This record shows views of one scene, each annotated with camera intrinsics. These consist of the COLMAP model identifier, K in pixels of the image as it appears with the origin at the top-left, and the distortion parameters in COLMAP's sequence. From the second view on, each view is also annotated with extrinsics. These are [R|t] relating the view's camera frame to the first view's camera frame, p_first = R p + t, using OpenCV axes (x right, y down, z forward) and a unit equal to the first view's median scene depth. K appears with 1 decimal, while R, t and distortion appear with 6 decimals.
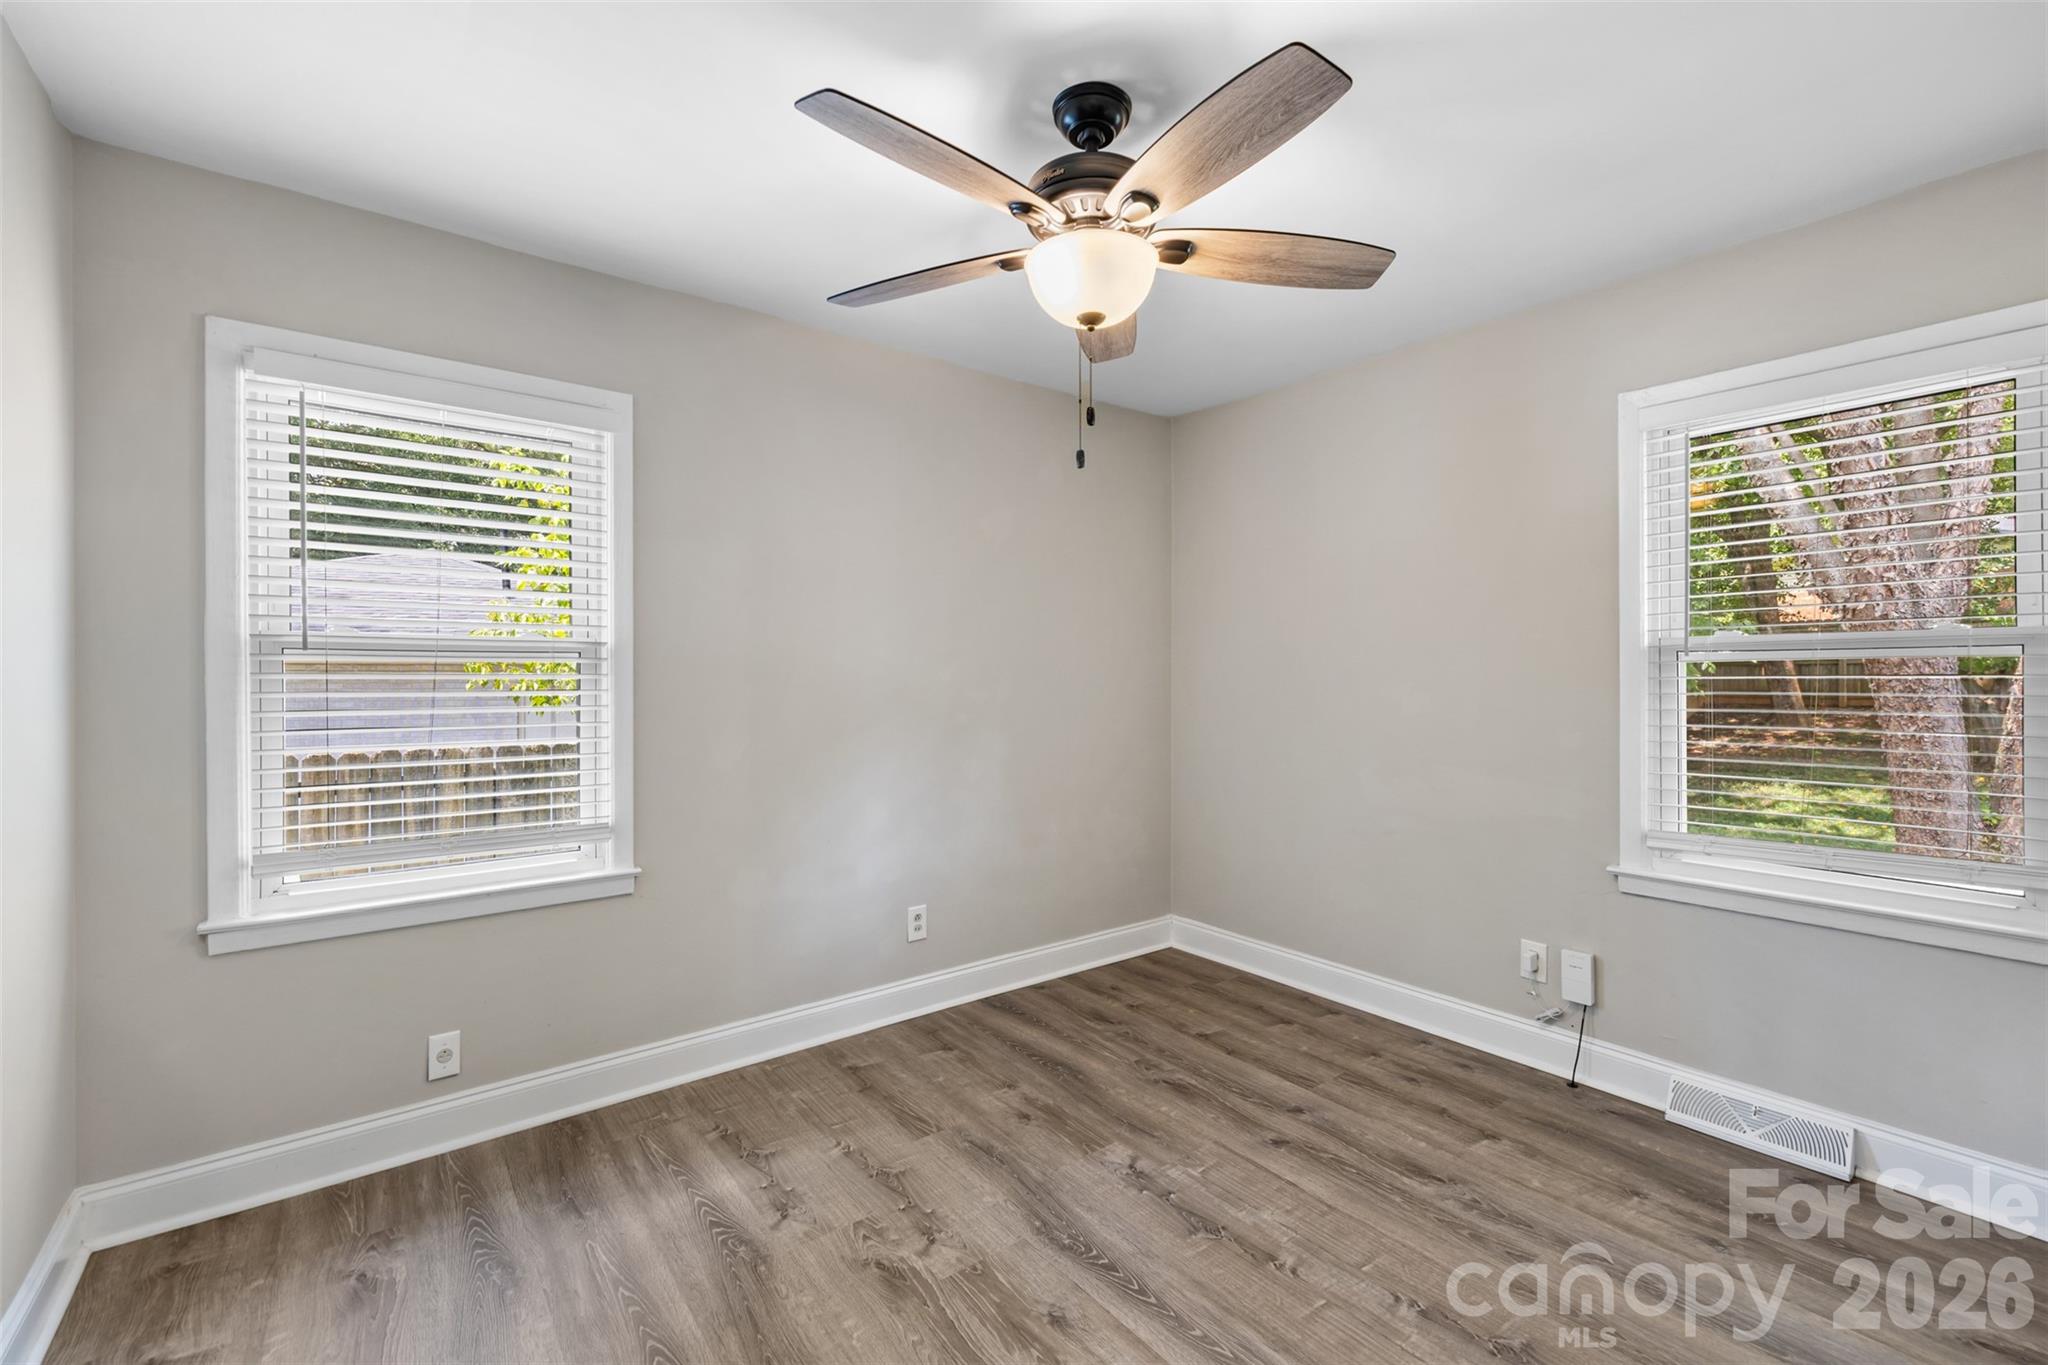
lens RADIAL K [[866.9, 0, 1023.4], [0, 866.9, 674.9], [0, 0, 1]] dist [0.000145, 0.000311]
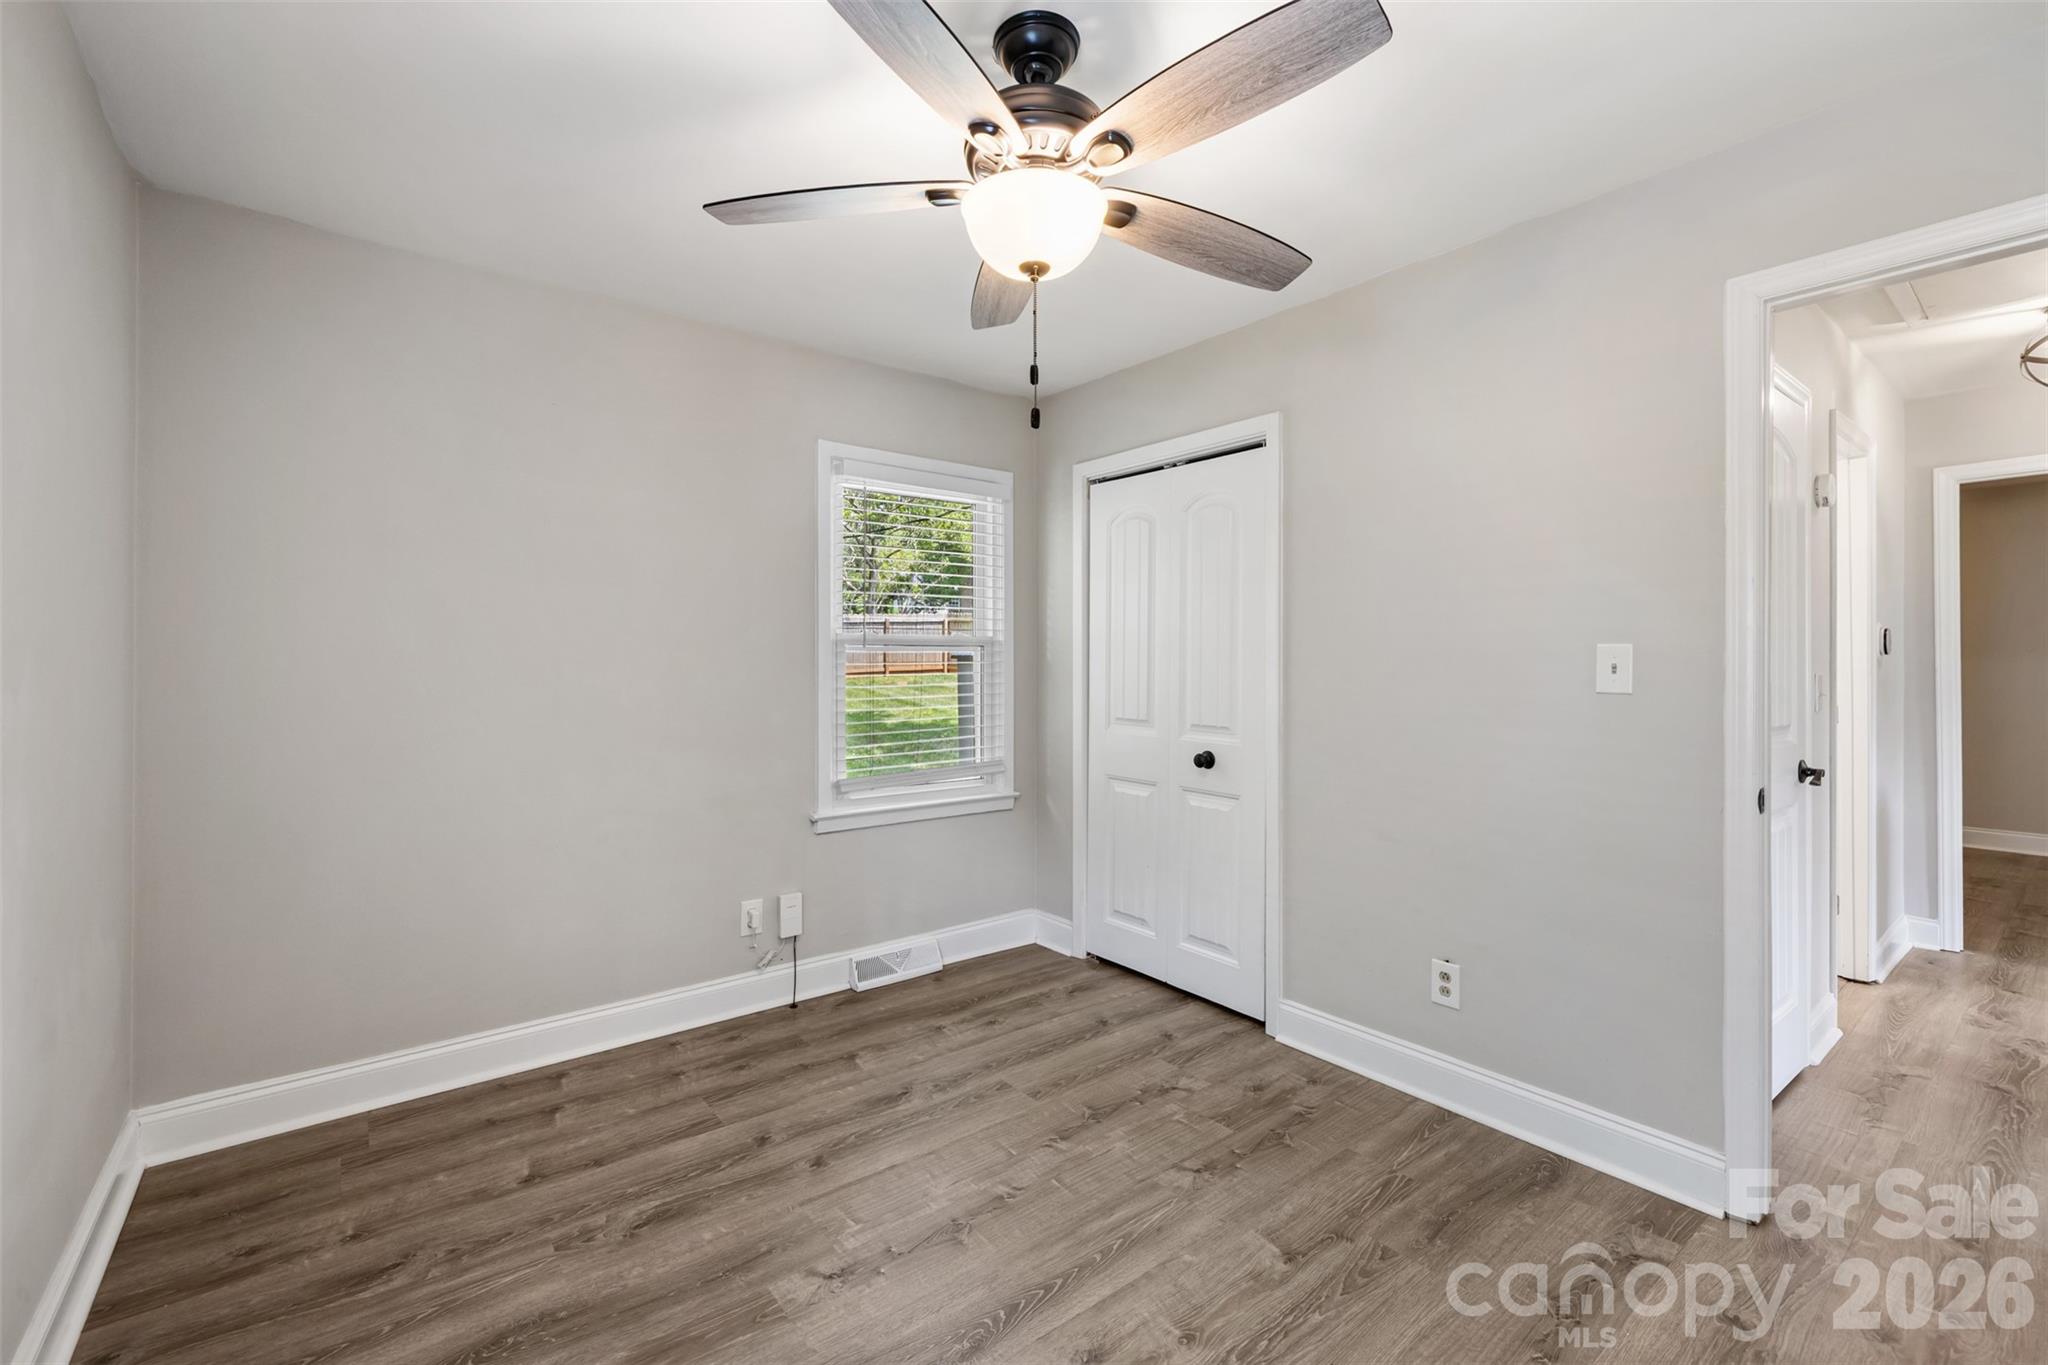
lens RADIAL K [[866.9, 0, 1023.4], [0, 866.9, 674.9], [0, 0, 1]] dist [0.000145, 0.000311]
pose [[-0.013758, -0.009829, 0.999857, -0.558346], [0.001291, 0.999951, 0.009848, 0.003708], [-0.999905, 0.001426, -0.013745, 0.690973]]
